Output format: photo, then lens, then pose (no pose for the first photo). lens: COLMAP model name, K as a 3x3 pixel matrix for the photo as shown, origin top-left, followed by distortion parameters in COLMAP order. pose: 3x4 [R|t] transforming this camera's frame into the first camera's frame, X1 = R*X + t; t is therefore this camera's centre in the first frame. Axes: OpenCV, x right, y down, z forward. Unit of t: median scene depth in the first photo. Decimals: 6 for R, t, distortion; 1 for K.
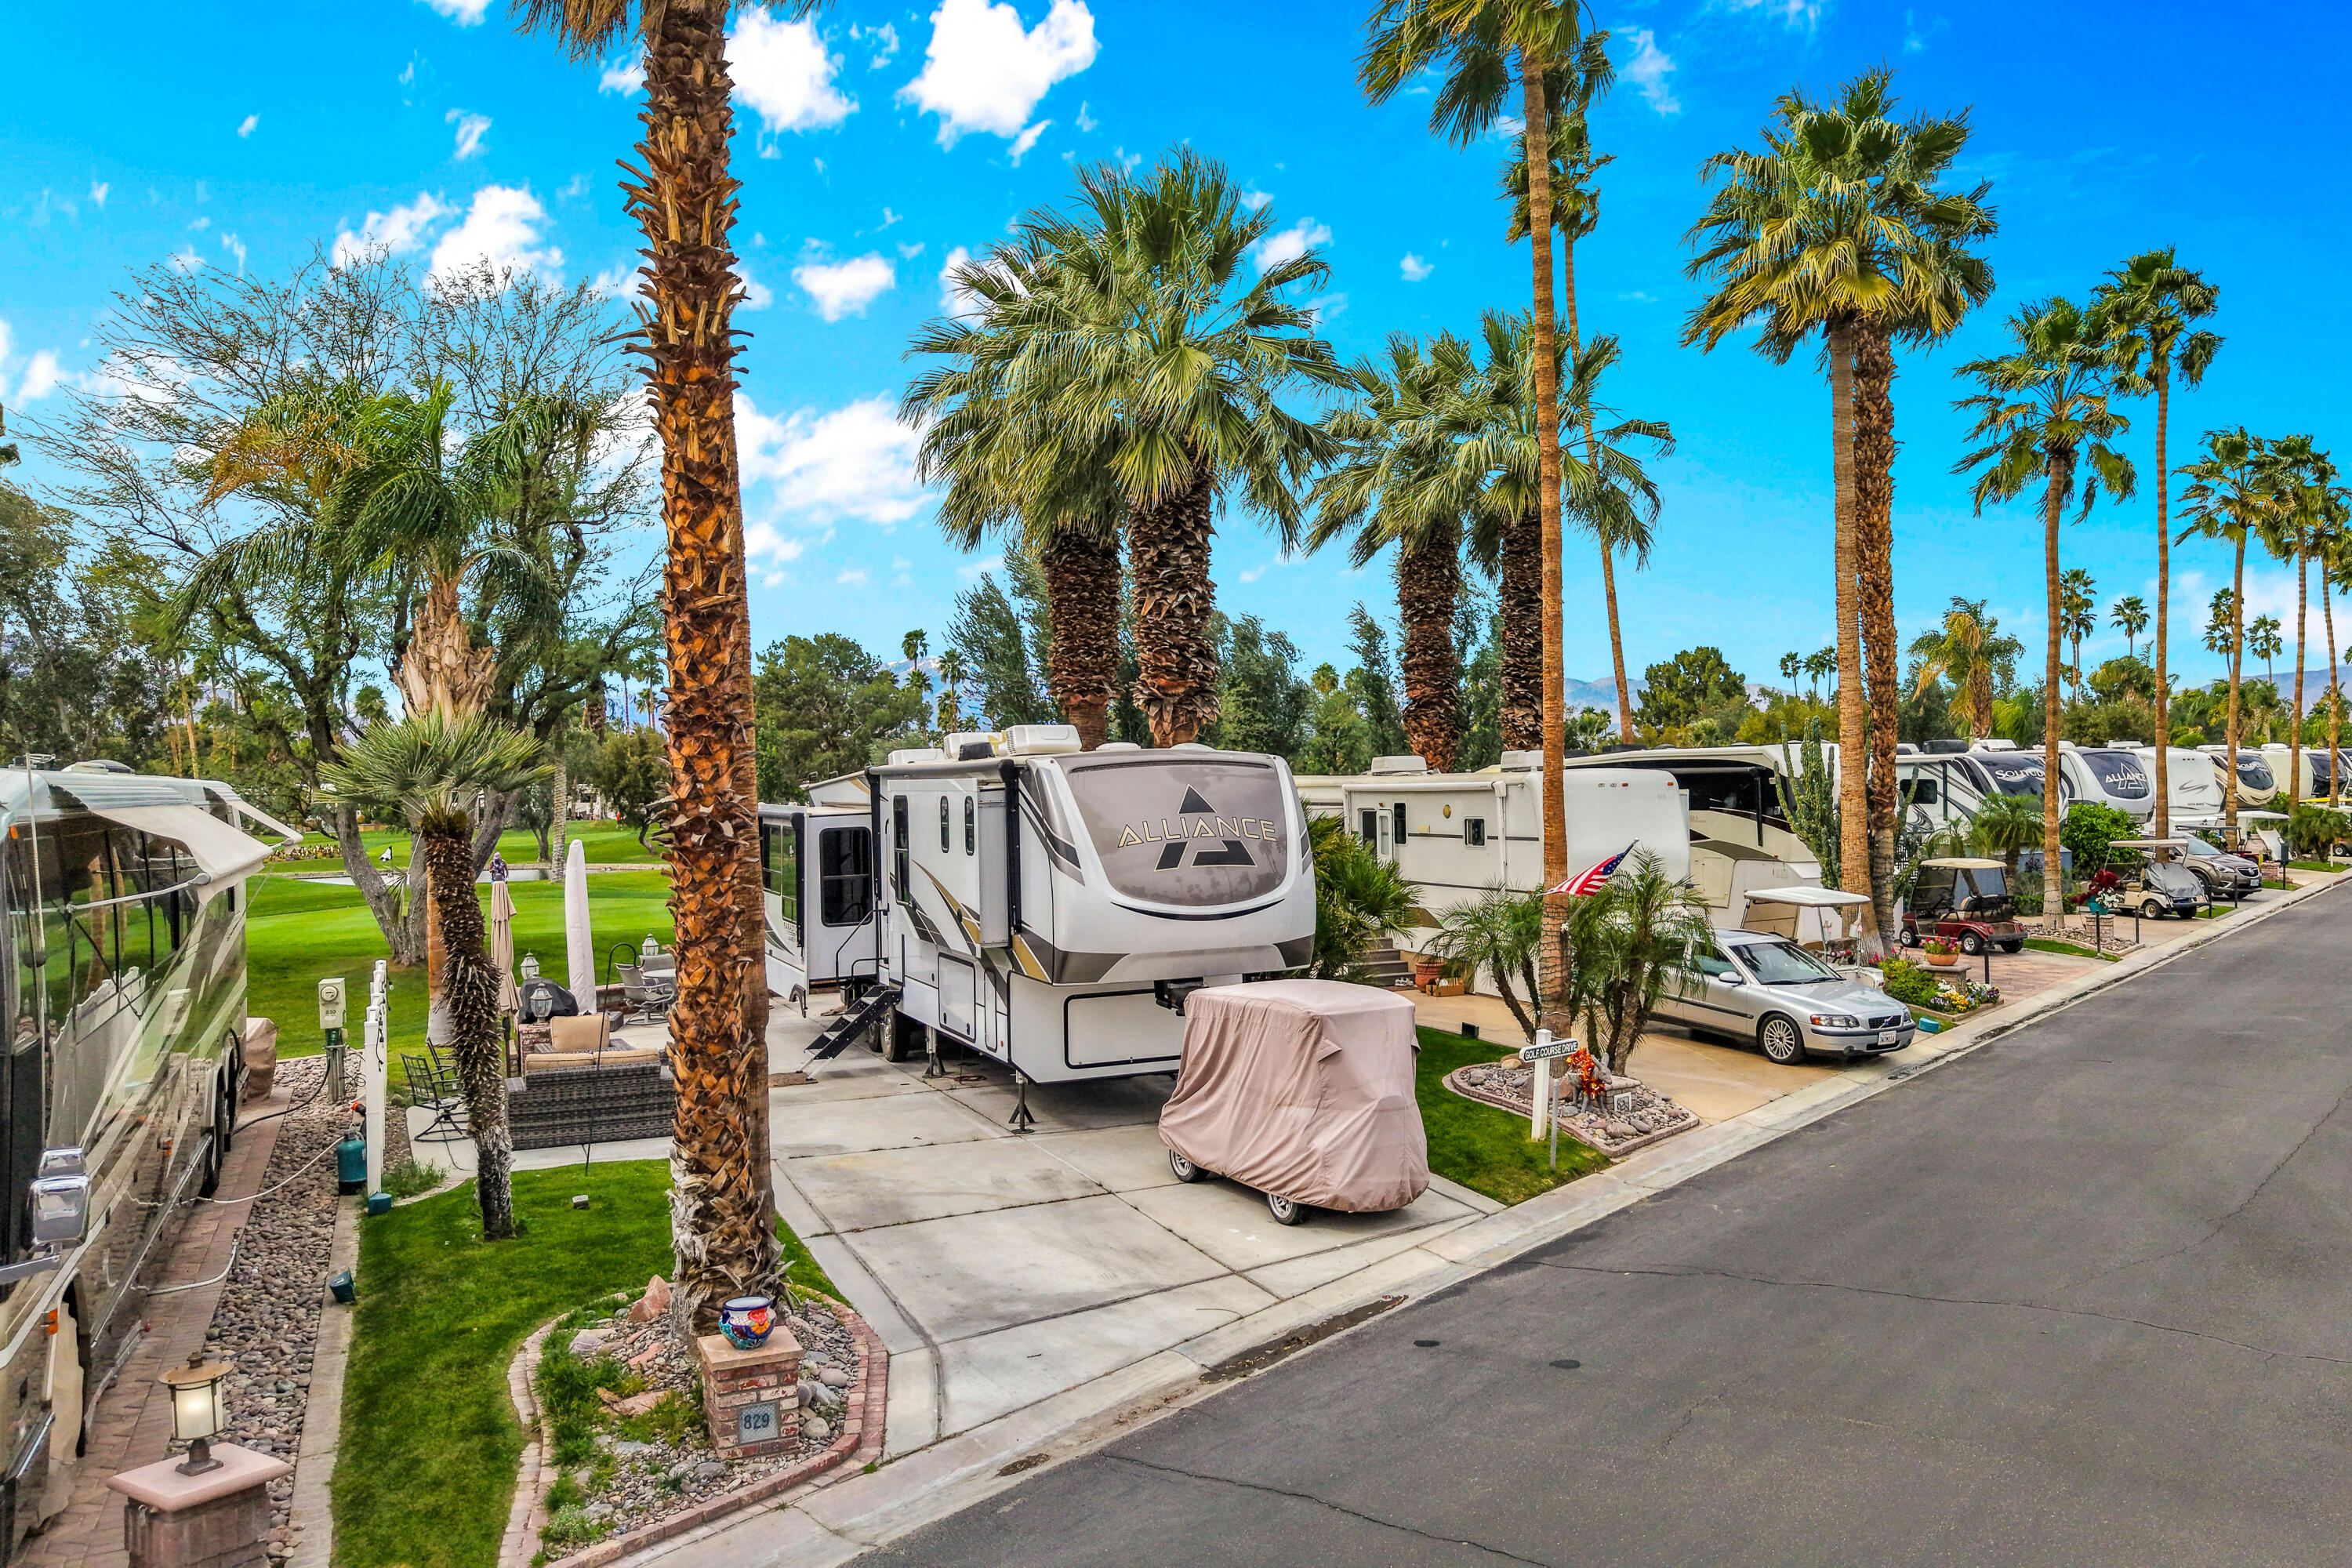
lens RADIAL K [[1844.1, 0, 1270.6], [0, 1844.1, 782.1], [0, 0, 1]] dist [0.063193, -0.105895]
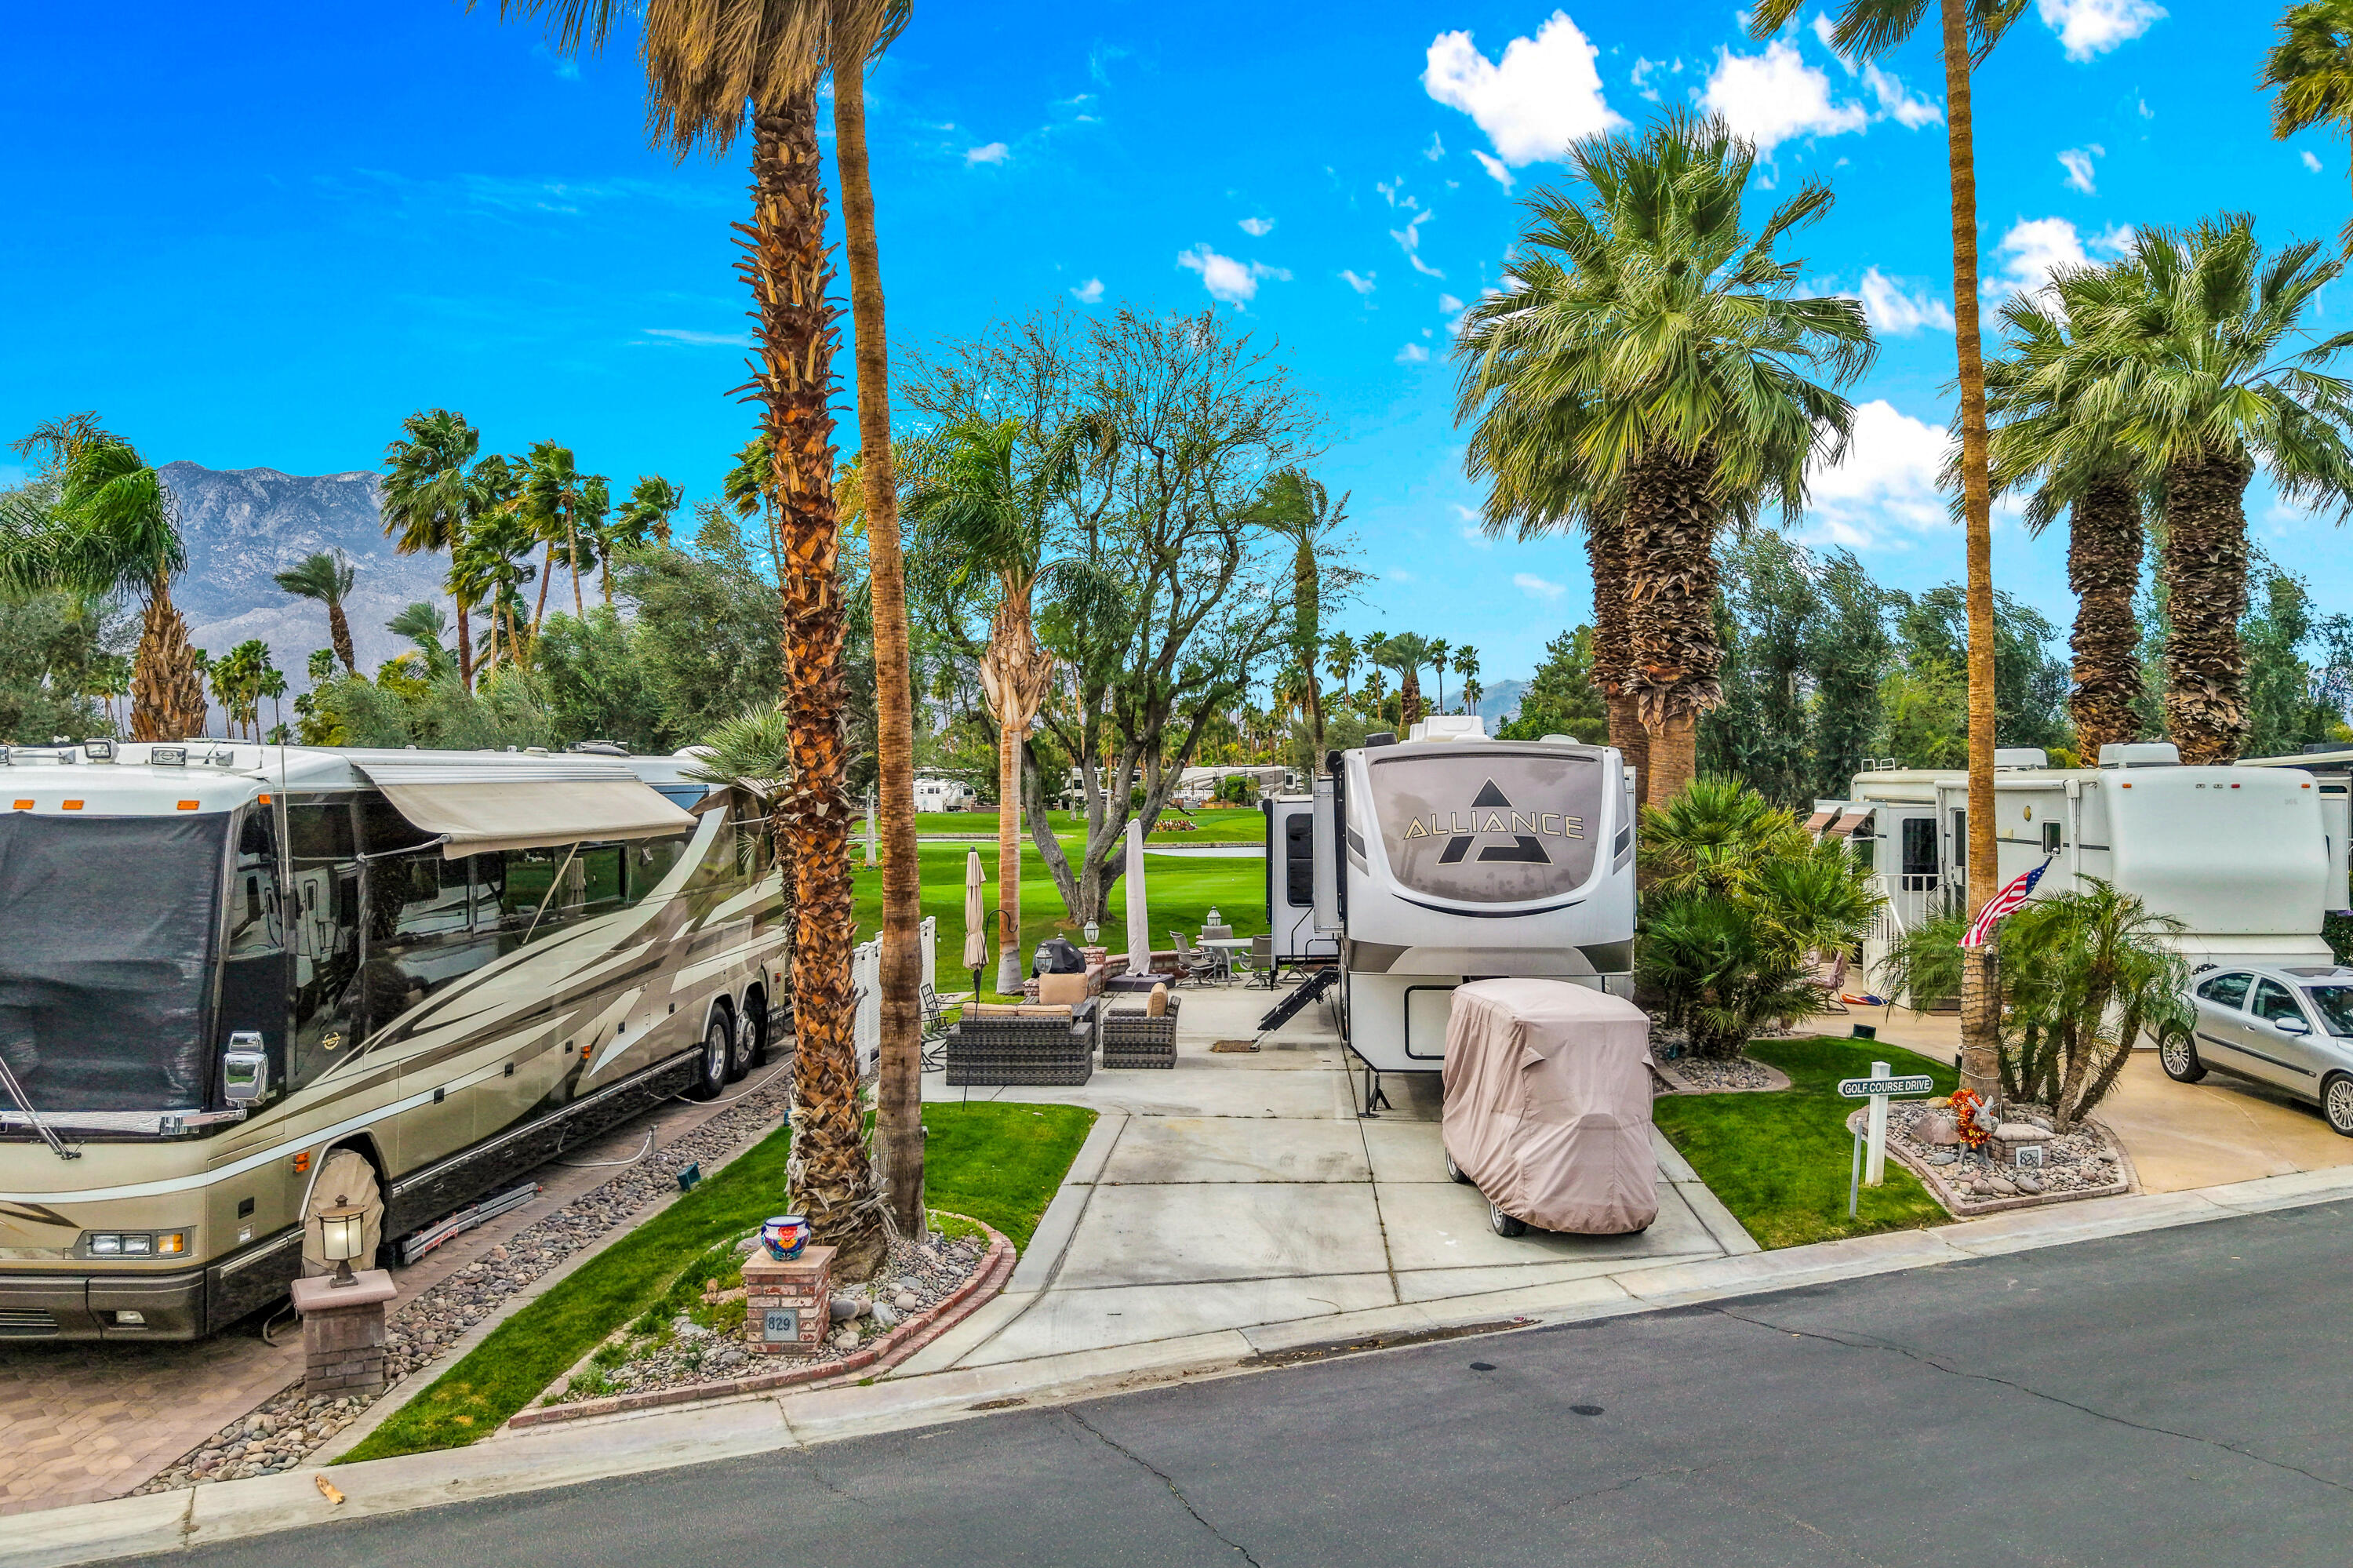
lens RADIAL K [[1860.3, 0, 1176.5], [0, 1860.3, 784.0], [0, 0, 1]] dist [0.074302, -0.131192]
pose [[0.880153, 0.019057, -0.474308, 0.368719], [-0.014811, 0.999810, 0.012688, -0.007090], [0.474460, -0.004143, 0.880267, 0.070088]]
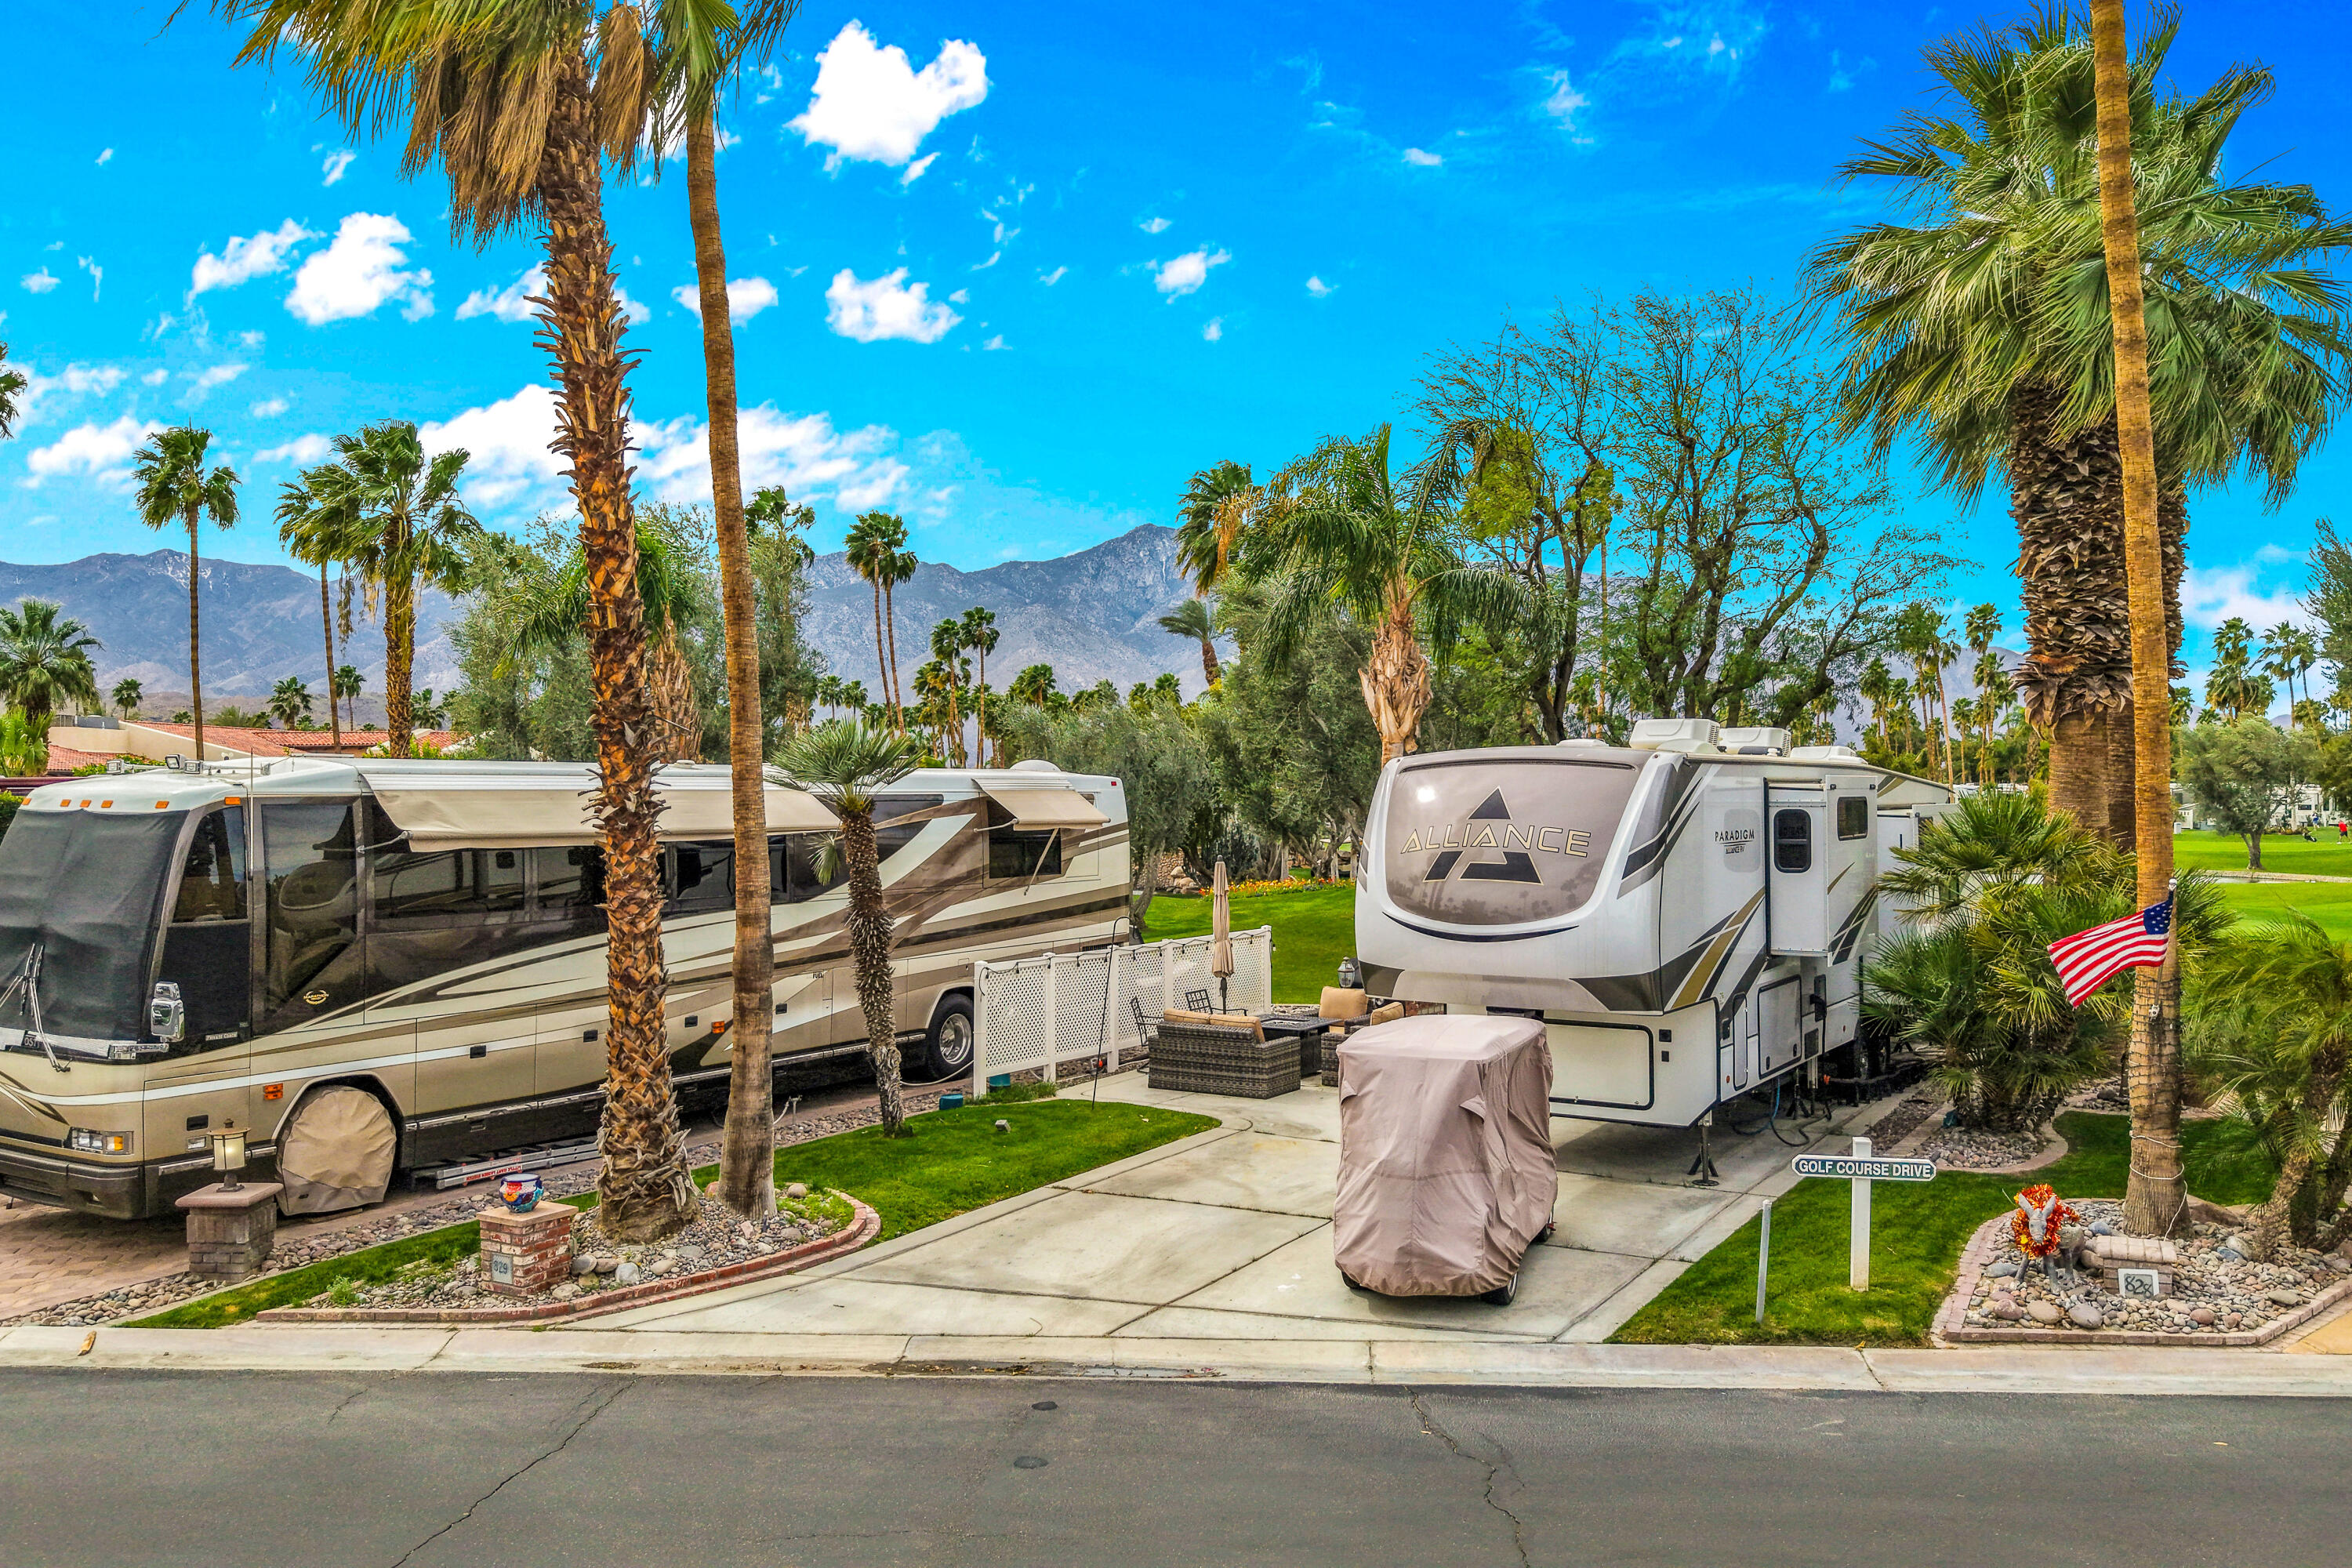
lens RADIAL K [[1832.7, 0, 1176.0], [0, 1832.7, 784.0], [0, 0, 1]] dist [0.062560, -0.109316]
pose [[0.550047, 0.014922, -0.835000, 0.802696], [-0.011198, 0.999882, 0.010492, -0.010113], [0.835059, 0.003579, 0.550149, 0.517113]]
